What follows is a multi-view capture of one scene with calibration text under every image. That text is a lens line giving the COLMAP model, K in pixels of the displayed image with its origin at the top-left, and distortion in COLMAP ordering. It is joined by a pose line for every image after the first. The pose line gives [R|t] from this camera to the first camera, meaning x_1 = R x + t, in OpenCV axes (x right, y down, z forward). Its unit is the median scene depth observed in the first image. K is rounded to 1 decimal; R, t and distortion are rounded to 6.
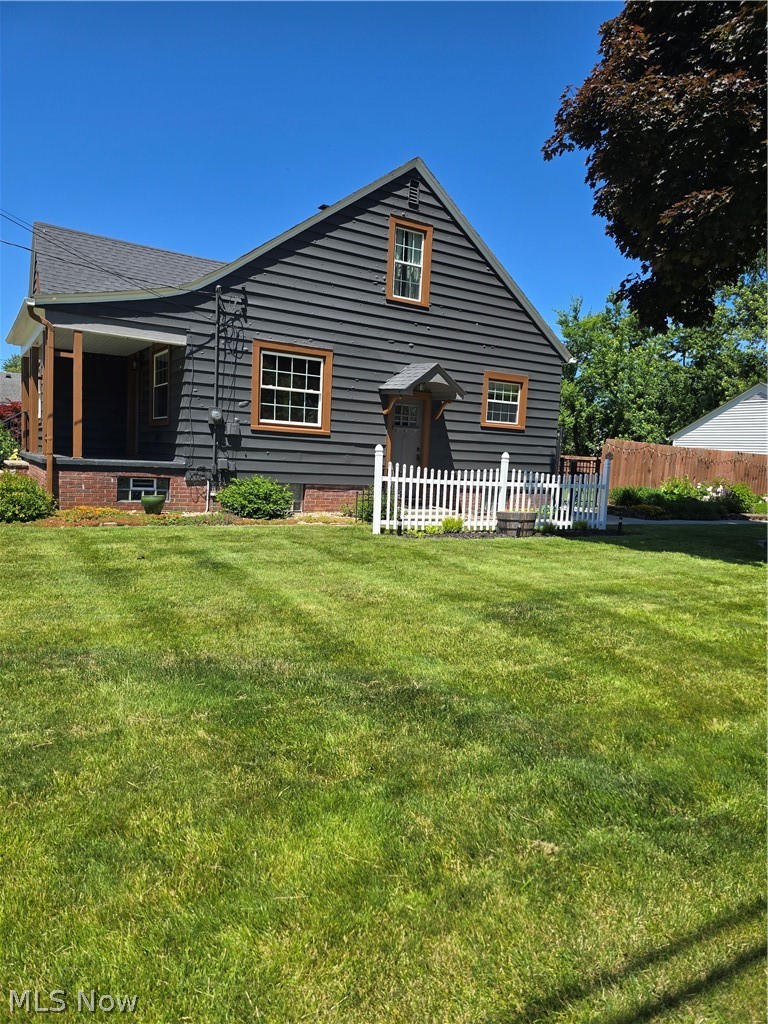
lens RADIAL K [[679.3, 0, 383.2], [0, 679.3, 519.2], [0, 0, 1]] dist [0.078862, -0.087041]
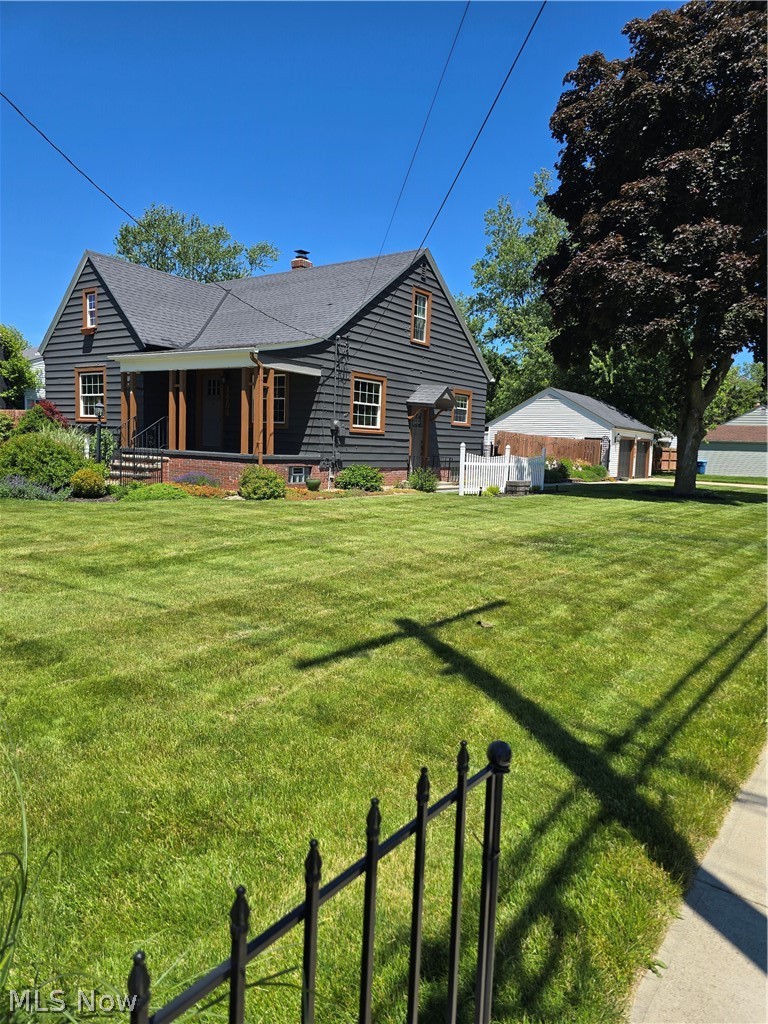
lens RADIAL K [[681.3, 0, 374.0], [0, 681.3, 513.3], [0, 0, 1]] dist [0.102197, -0.138012]
pose [[0.924094, -0.054439, 0.378268, -0.678576], [0.044004, 0.998376, 0.036183, -0.006386], [-0.379624, -0.016791, 0.924989, -0.368857]]
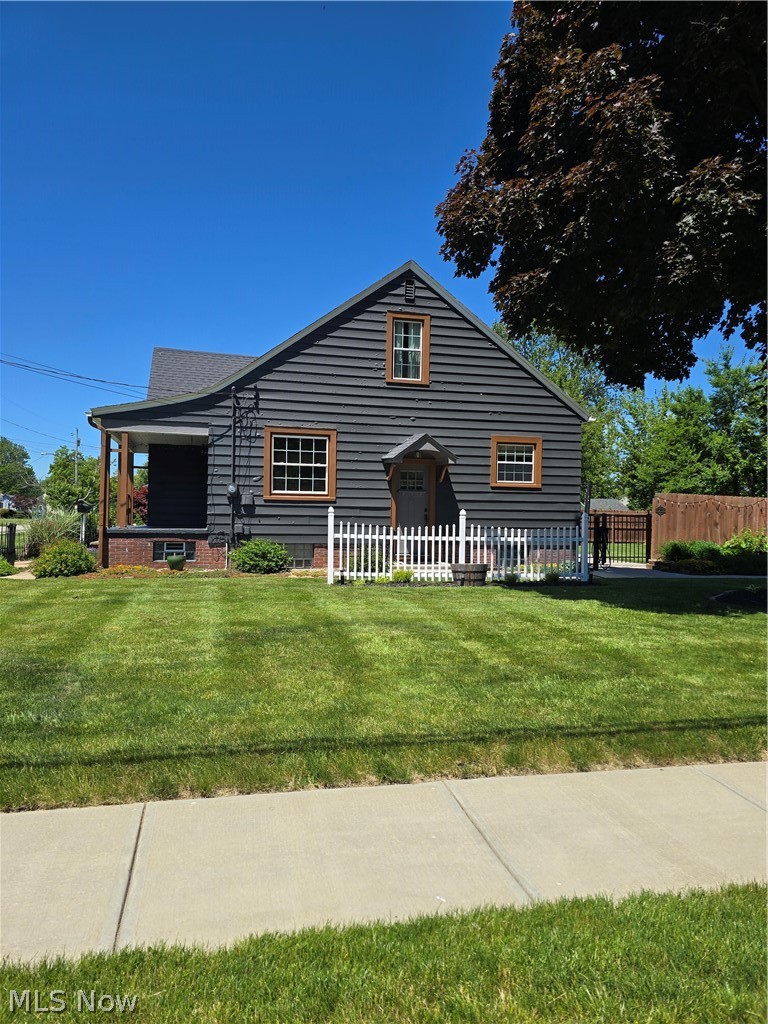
lens RADIAL K [[689.5, 0, 379.9], [0, 689.5, 510.3], [0, 0, 1]] dist [0.105167, -0.094199]
pose [[0.951622, -0.040379, -0.304608, 0.352915], [0.005818, 0.993518, -0.113527, 0.025453], [0.307217, 0.106262, 0.945688, -0.081711]]
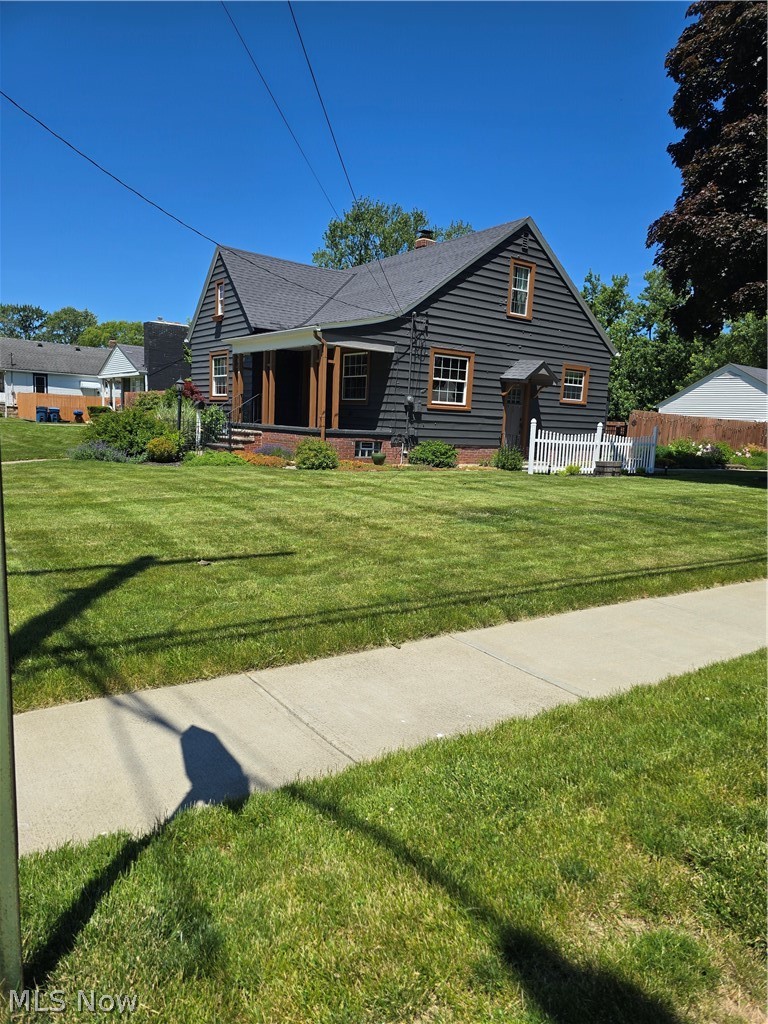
lens RADIAL K [[679.3, 0, 383.2], [0, 679.3, 519.2], [0, 0, 1]] dist [0.078862, -0.087041]
pose [[0.996585, -0.014864, 0.081228, -0.394300], [0.010263, 0.998335, 0.056767, 0.023945], [-0.081936, -0.055740, 0.995078, -0.460306]]
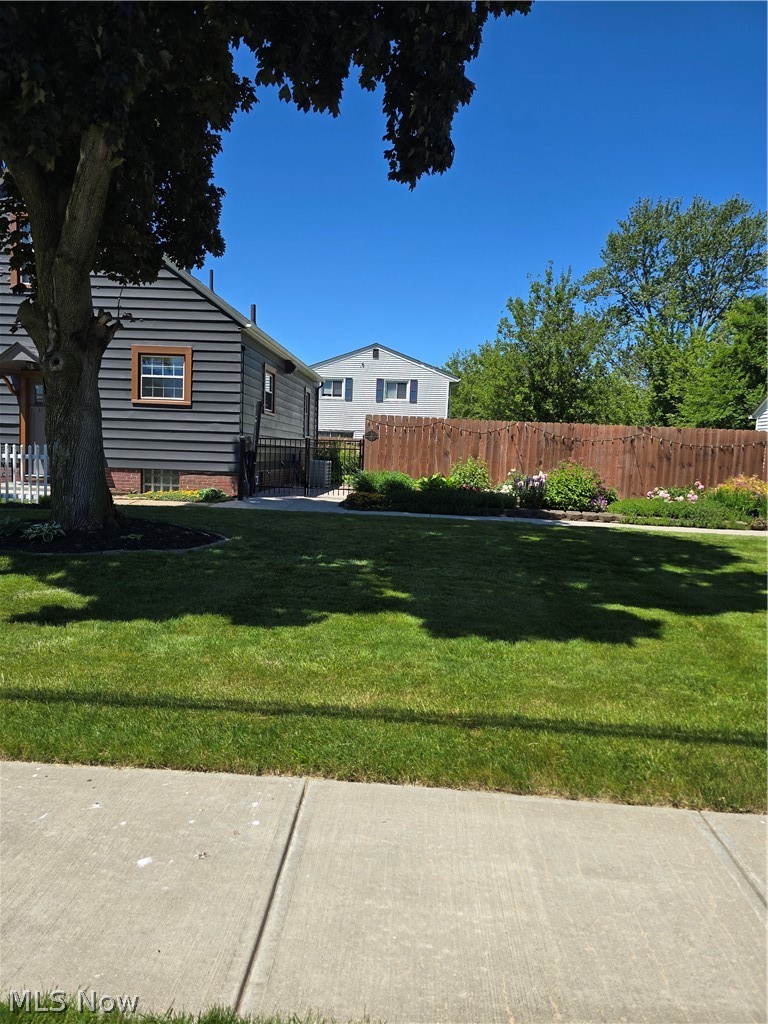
lens RADIAL K [[676.8, 0, 367.1], [0, 676.8, 513.8], [0, 0, 1]] dist [0.085912, -0.089405]
pose [[0.819991, 0.030601, -0.571557, 1.121940], [-0.046739, 0.998815, -0.013579, 0.019872], [0.570465, 0.037848, 0.820450, 0.465112]]
